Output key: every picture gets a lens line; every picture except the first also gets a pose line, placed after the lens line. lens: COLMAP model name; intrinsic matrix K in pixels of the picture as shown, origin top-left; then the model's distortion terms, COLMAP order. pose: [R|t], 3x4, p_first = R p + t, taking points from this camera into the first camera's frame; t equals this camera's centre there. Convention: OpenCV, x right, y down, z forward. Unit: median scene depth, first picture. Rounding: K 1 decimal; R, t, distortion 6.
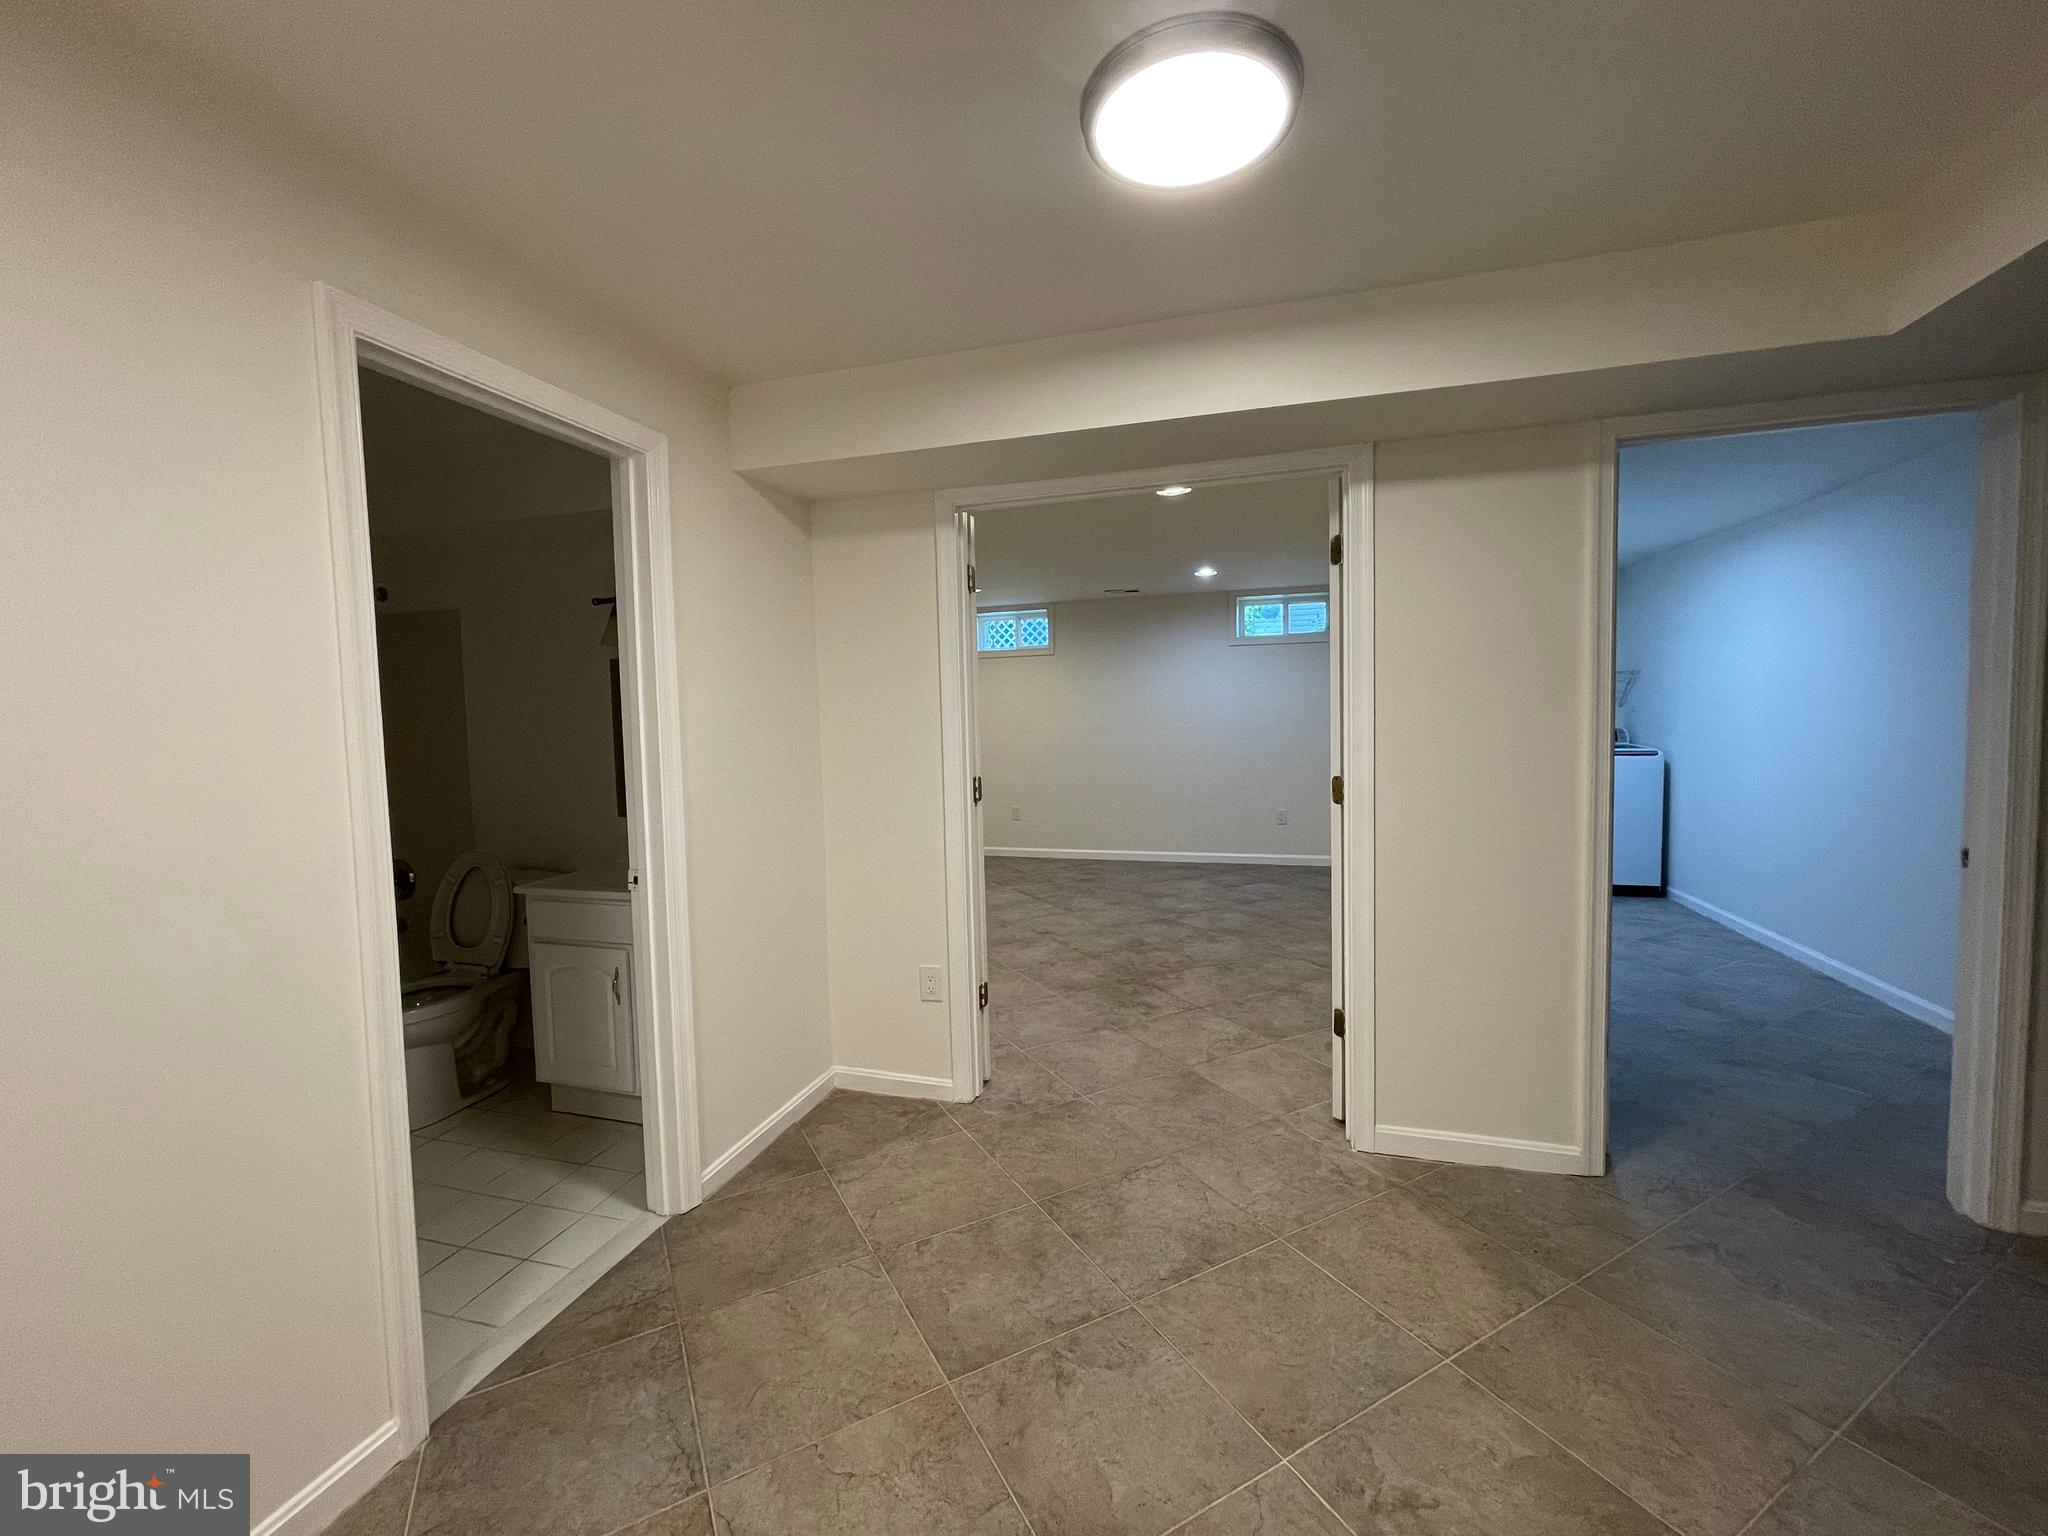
lens RADIAL K [[829.5, 0, 1018.7], [0, 829.5, 767.8], [0, 0, 1]] dist [-0.000516, 0.000334]
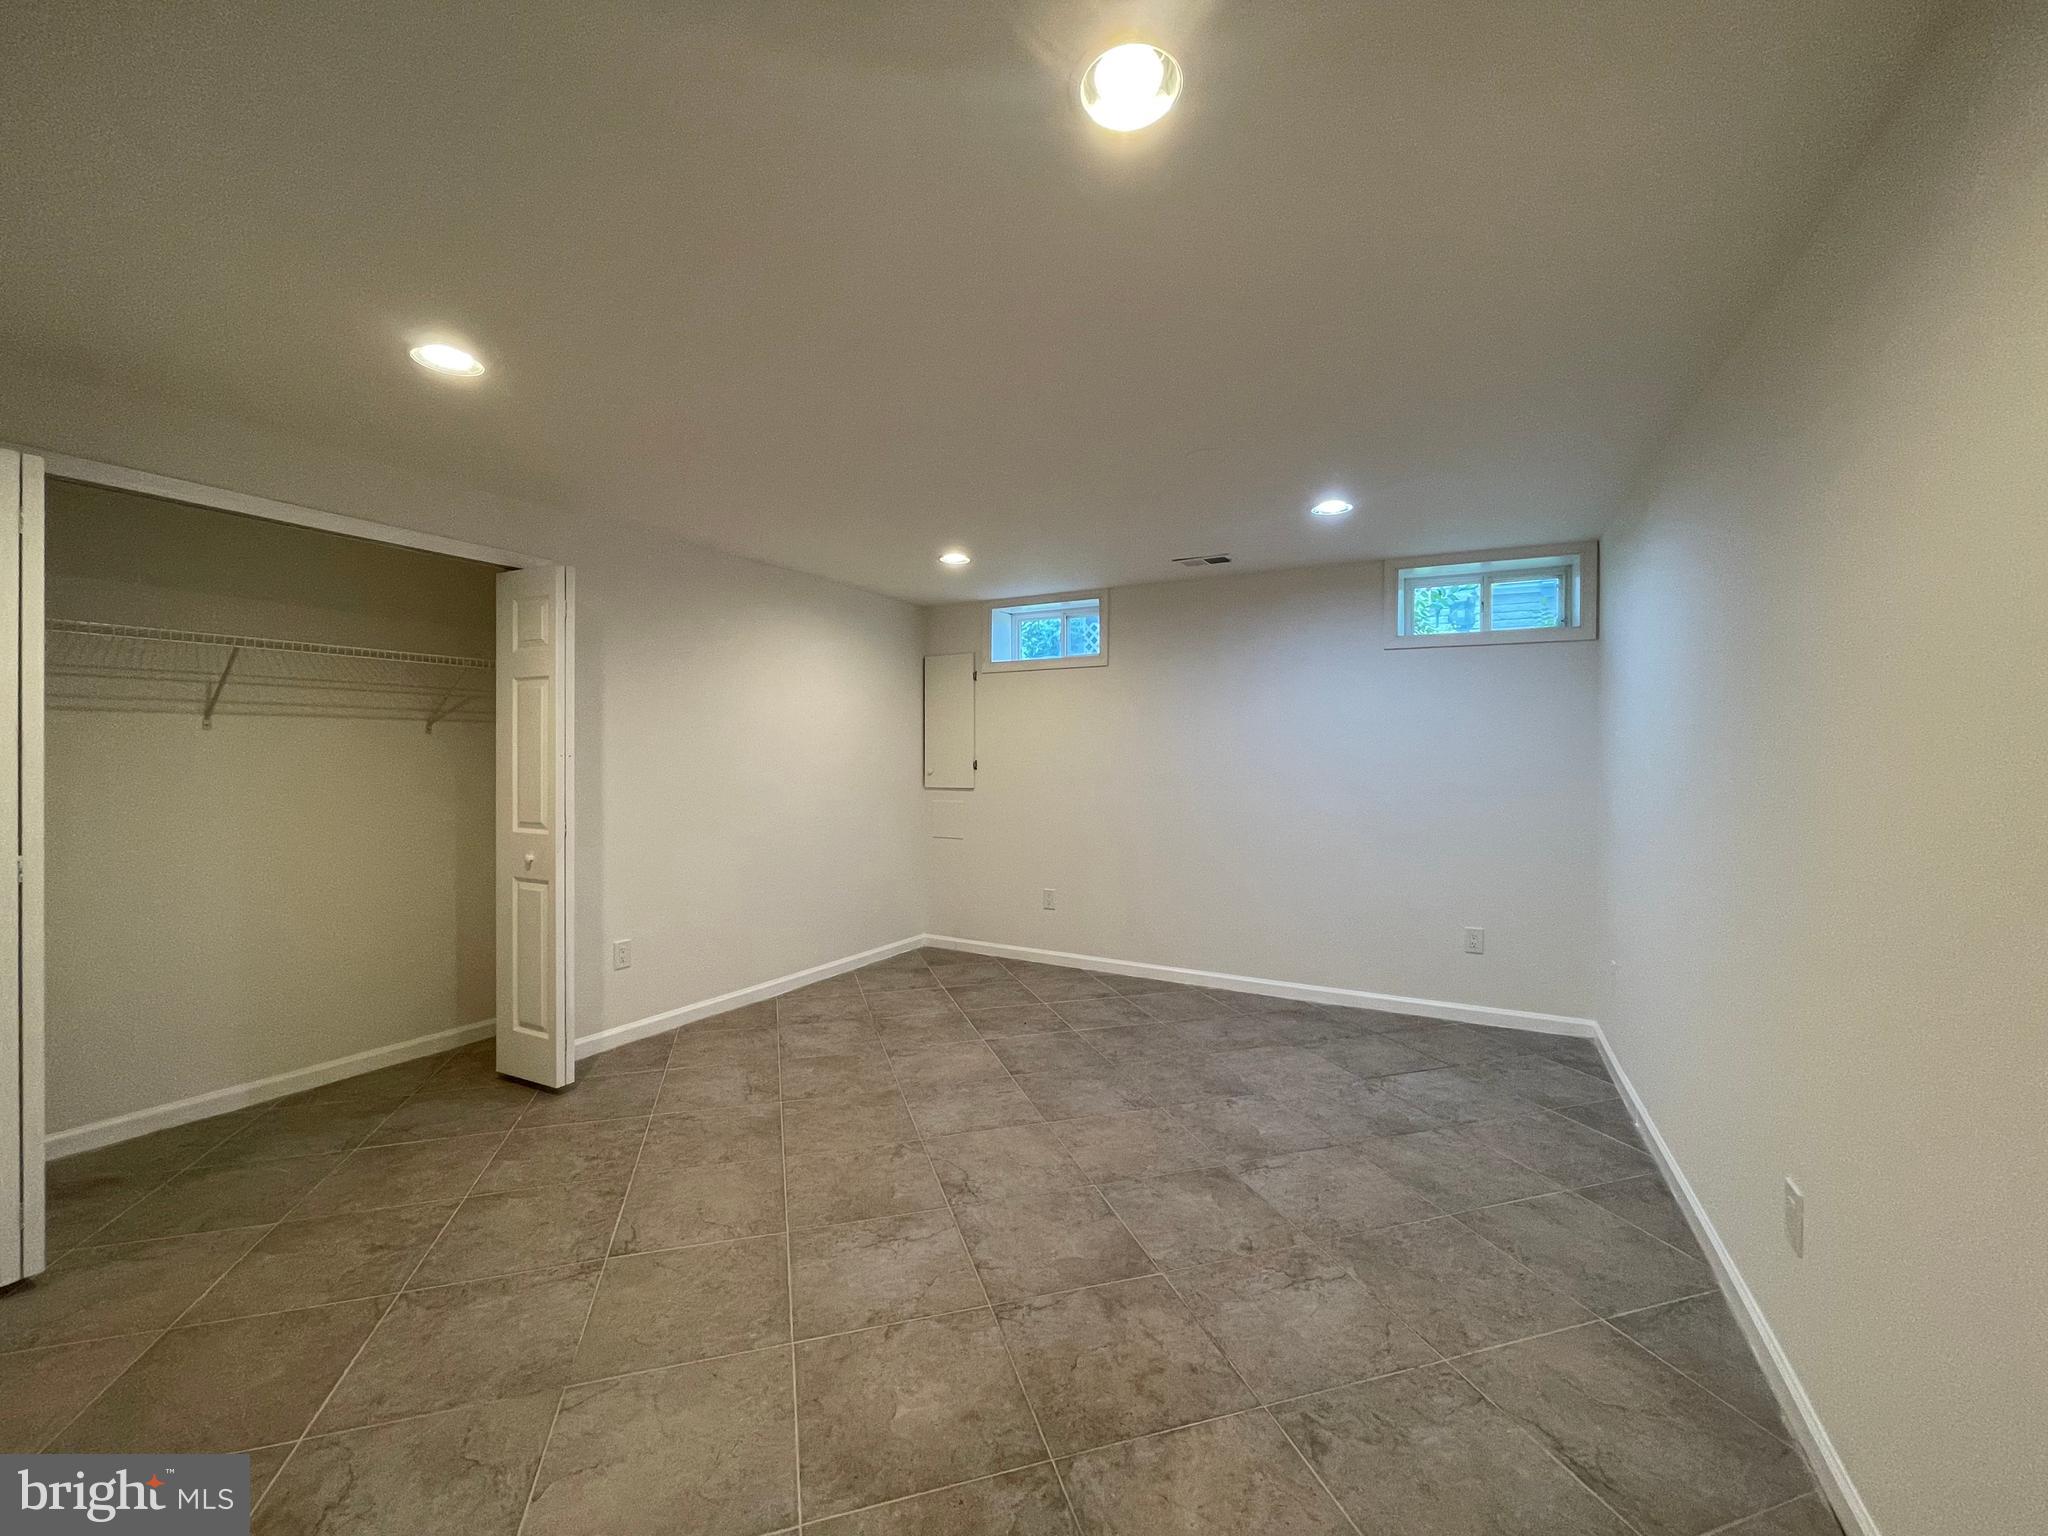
lens RADIAL K [[829.5, 0, 1018.7], [0, 829.5, 767.8], [0, 0, 1]] dist [-0.000516, 0.000334]
pose [[0.979922, 0.023914, -0.197943, 0.109698], [-0.033817, 0.998332, -0.046797, -0.021519], [0.196493, 0.052551, 0.979096, 0.343867]]
